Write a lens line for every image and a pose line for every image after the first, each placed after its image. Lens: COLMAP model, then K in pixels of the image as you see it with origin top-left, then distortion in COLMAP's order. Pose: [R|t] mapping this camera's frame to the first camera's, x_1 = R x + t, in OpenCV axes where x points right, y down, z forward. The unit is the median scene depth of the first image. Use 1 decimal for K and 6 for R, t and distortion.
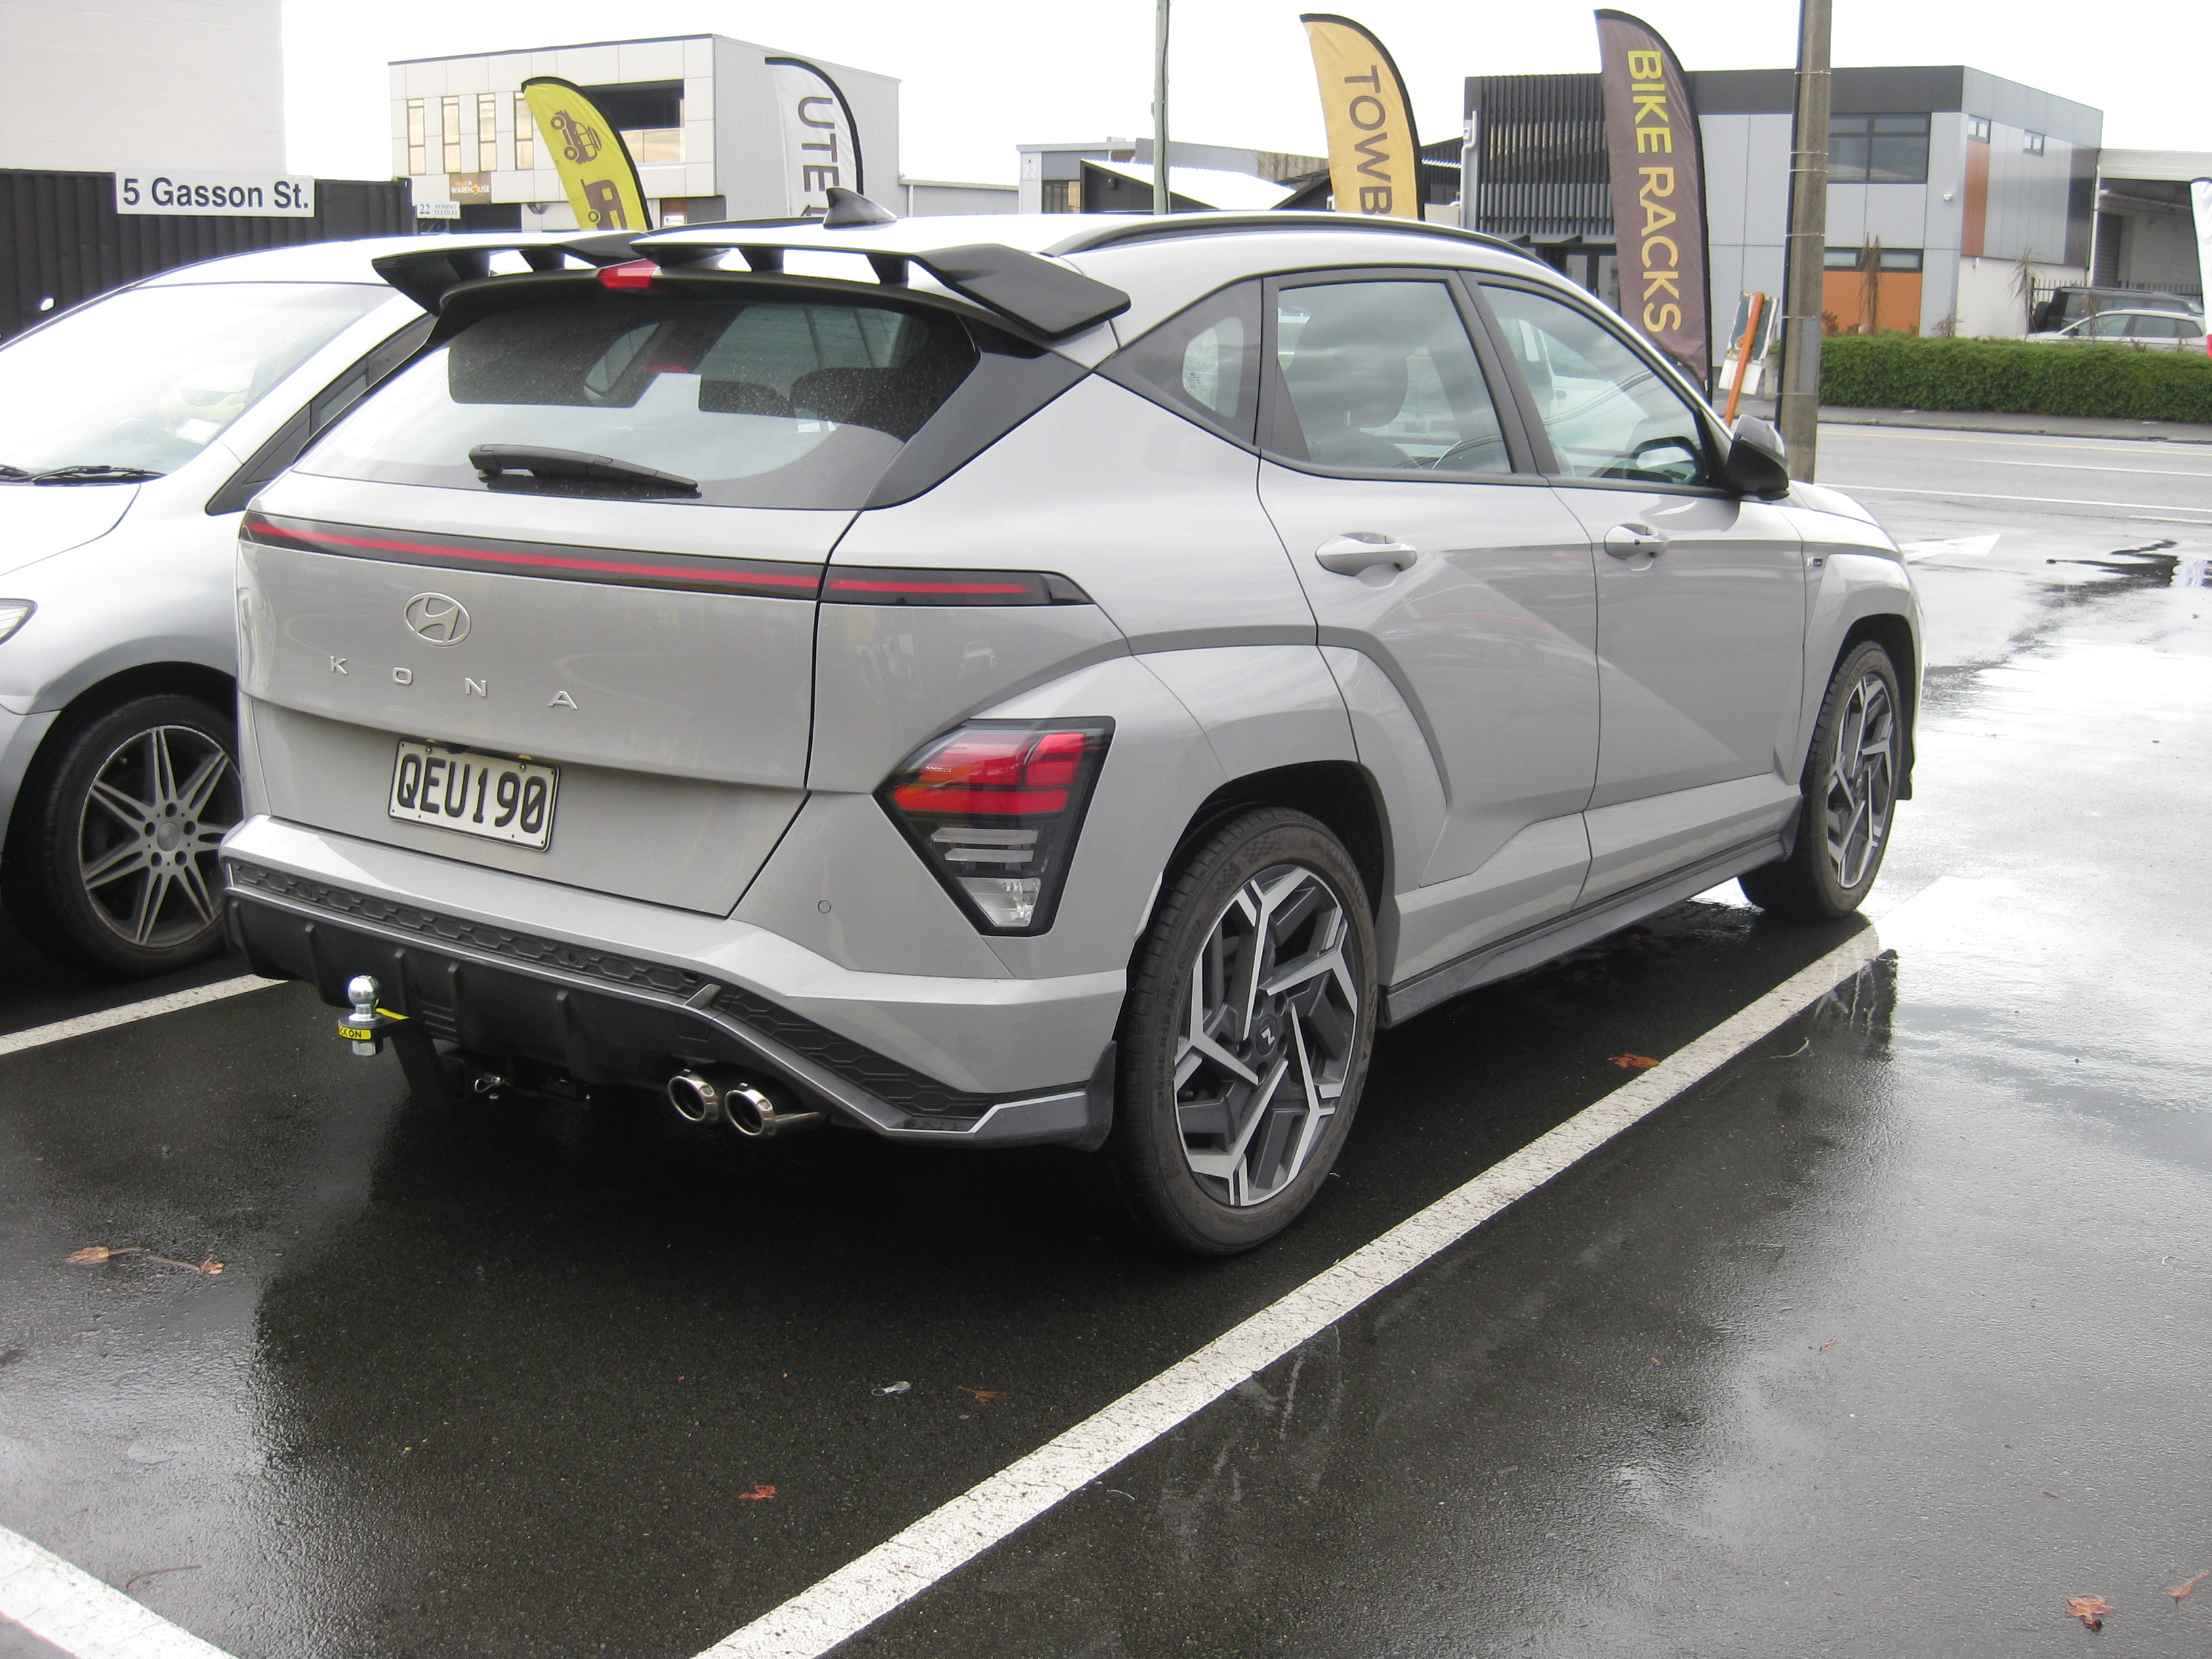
lens RADIAL K [[2452.6, 0, 1111.1], [0, 2452.6, 848.7], [0, 0, 1]] dist [-0.117738, 0.000000]
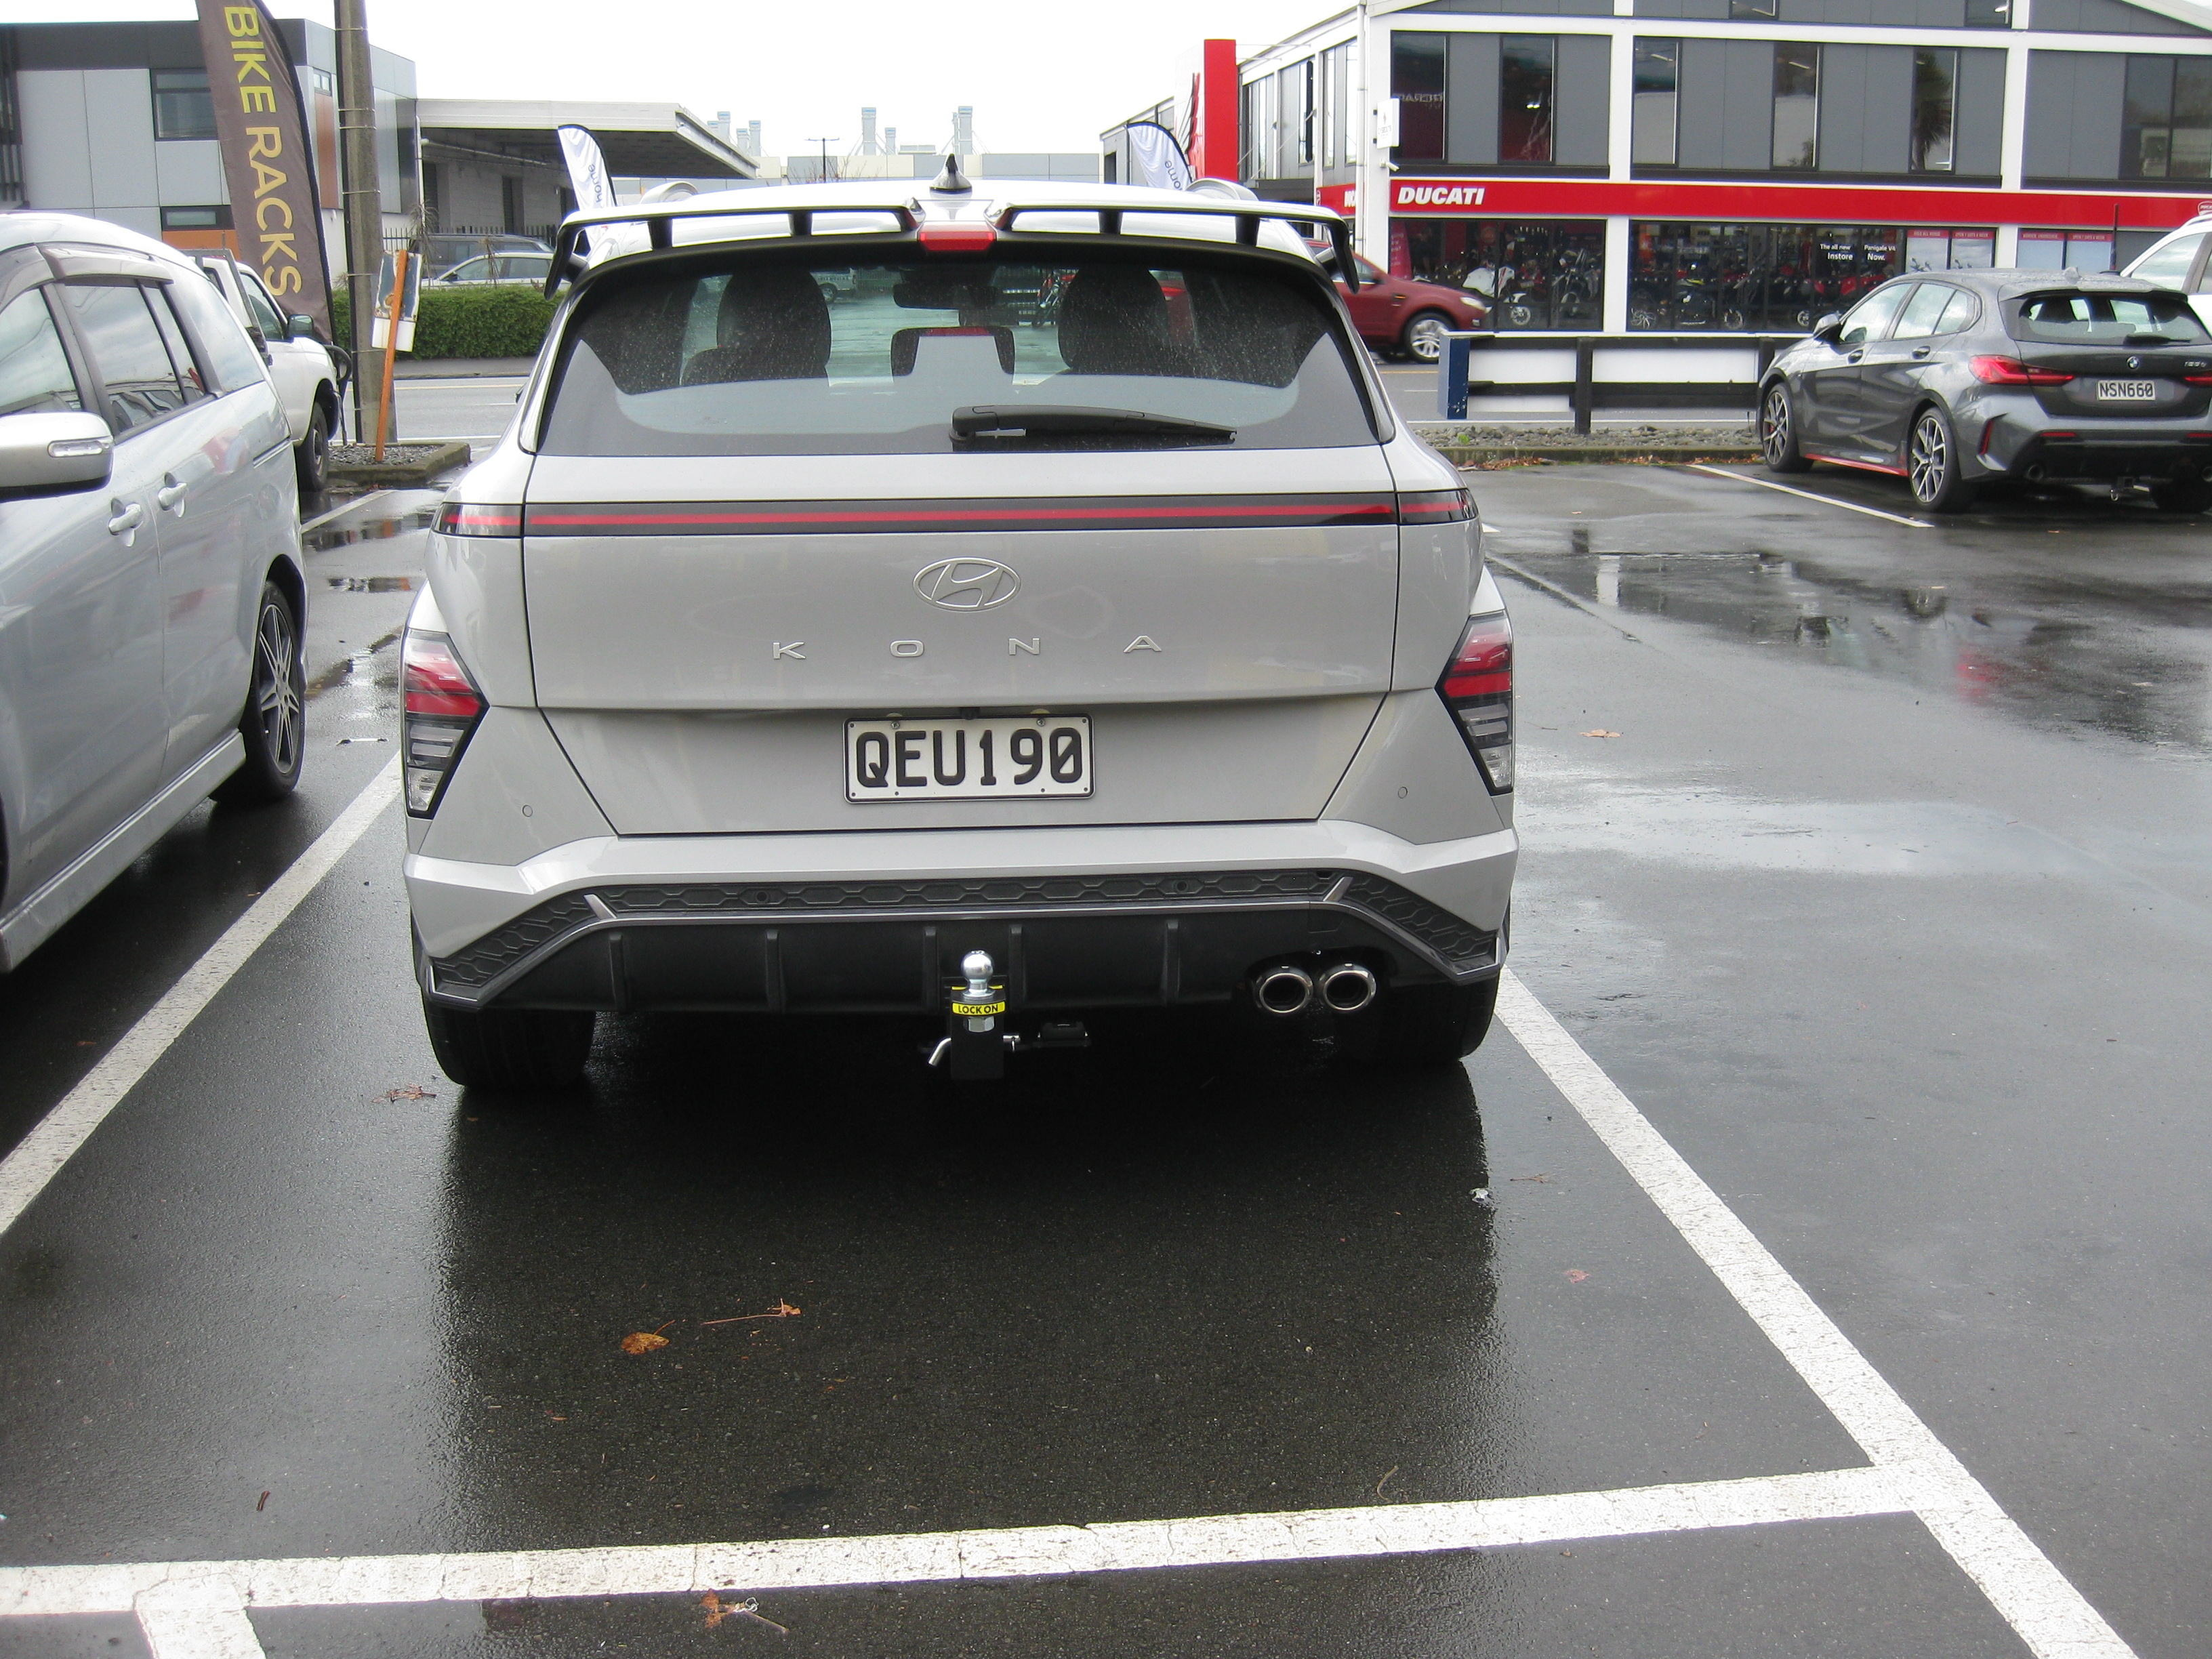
lens RADIAL K [[2452.6, 0, 1181.7], [0, 2452.6, 885.5], [0, 0, 1]] dist [-0.117738, 0.000000]
pose [[0.749820, -0.179988, 0.636690, -0.834640], [0.158533, 0.983131, 0.091222, -0.048572], [-0.642368, 0.032536, 0.765705, 0.174603]]
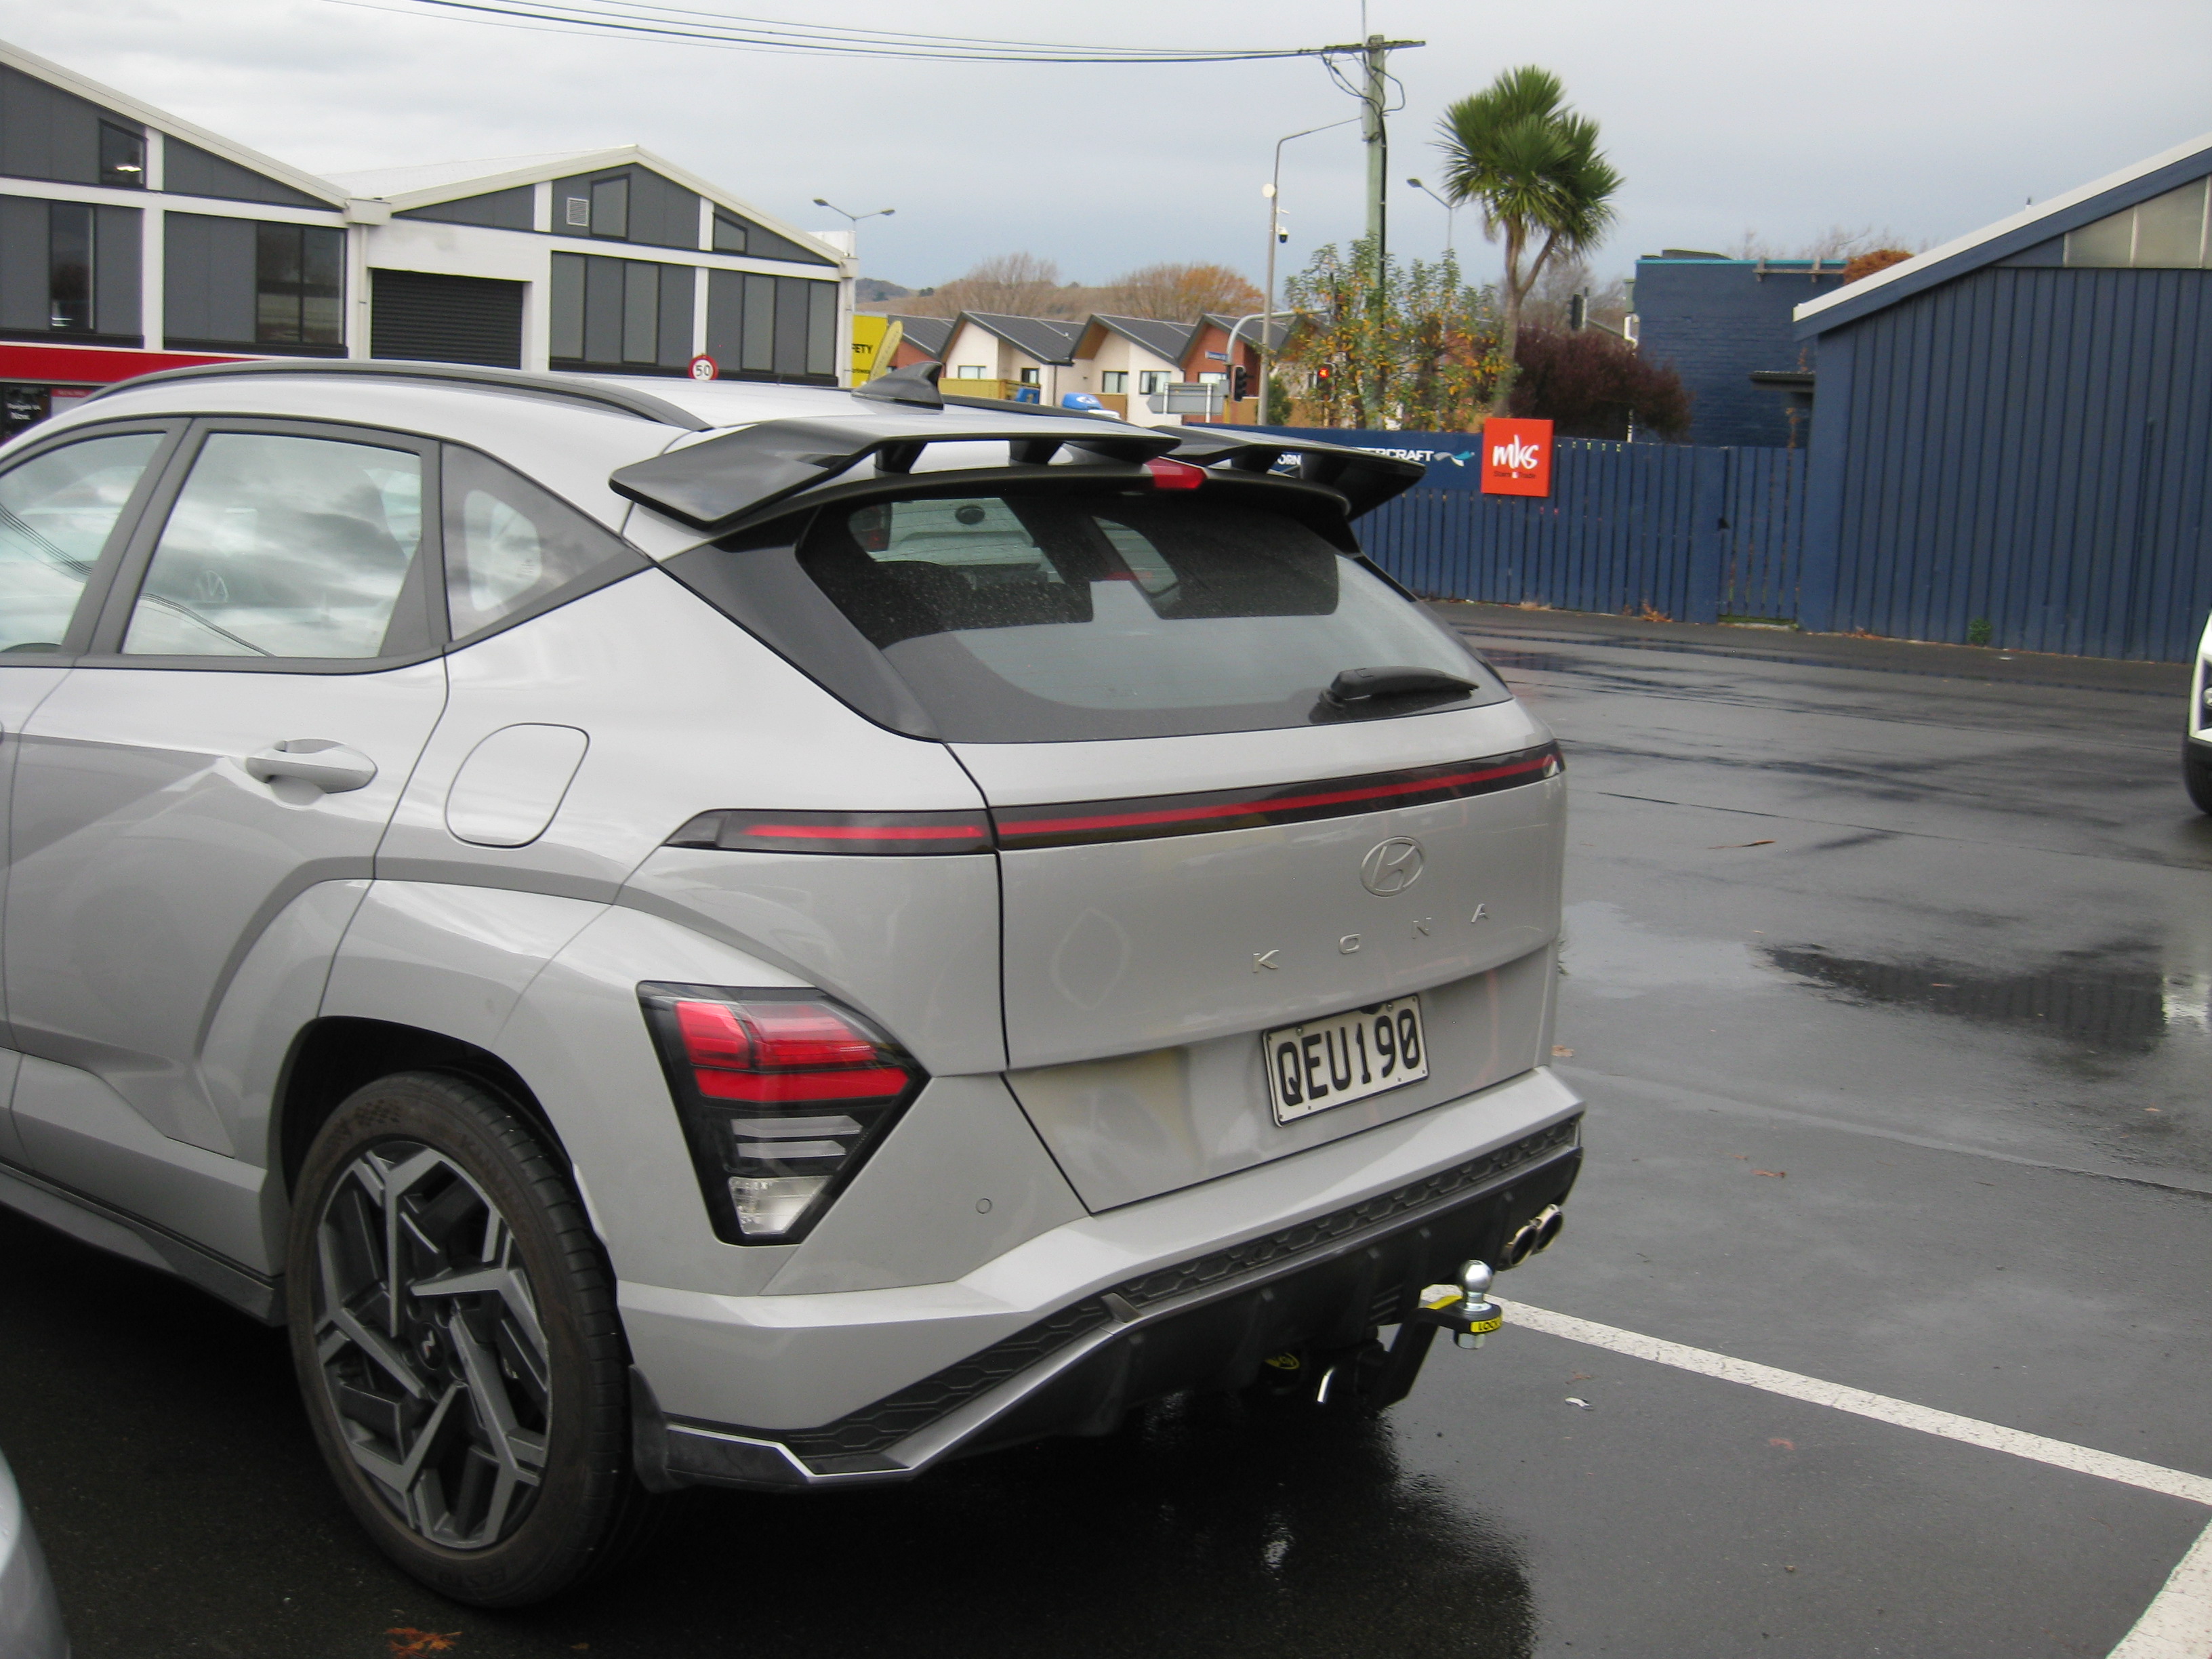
lens RADIAL K [[2452.6, 0, 1100.2], [0, 2452.6, 828.9], [0, 0, 1]] dist [-0.117738, 0.000000]
pose [[0.060831, -0.162347, 0.984857, -1.132451], [0.181214, 0.972083, 0.149049, -0.253214], [-0.981561, 0.169403, 0.088552, 0.982238]]
